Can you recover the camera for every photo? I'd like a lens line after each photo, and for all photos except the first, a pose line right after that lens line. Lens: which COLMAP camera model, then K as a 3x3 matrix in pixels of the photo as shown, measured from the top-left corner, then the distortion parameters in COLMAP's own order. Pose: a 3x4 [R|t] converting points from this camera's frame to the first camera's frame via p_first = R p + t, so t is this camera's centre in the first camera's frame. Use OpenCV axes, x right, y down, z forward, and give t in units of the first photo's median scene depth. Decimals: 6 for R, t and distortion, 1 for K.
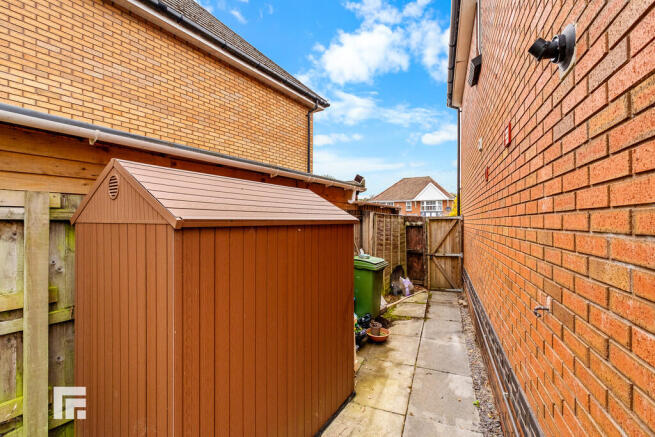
lens RADIAL K [[282.8, 0, 326.4], [0, 282.8, 219.5], [0, 0, 1]] dist [-0.003983, 0.000159]
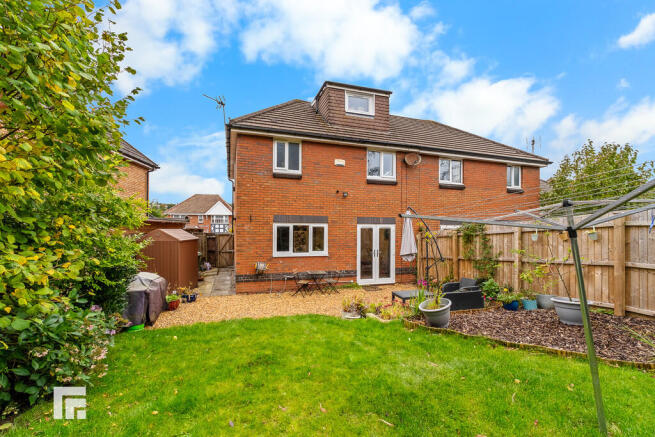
lens RADIAL K [[282.8, 0, 326.1], [0, 282.8, 225.0], [0, 0, 1]] dist [-0.003983, 0.000159]
pose [[0.755081, 0.005366, 0.655610, -0.391489], [-0.000260, 0.999969, -0.007885, -0.053929], [-0.655632, 0.005783, 0.755059, -1.059286]]
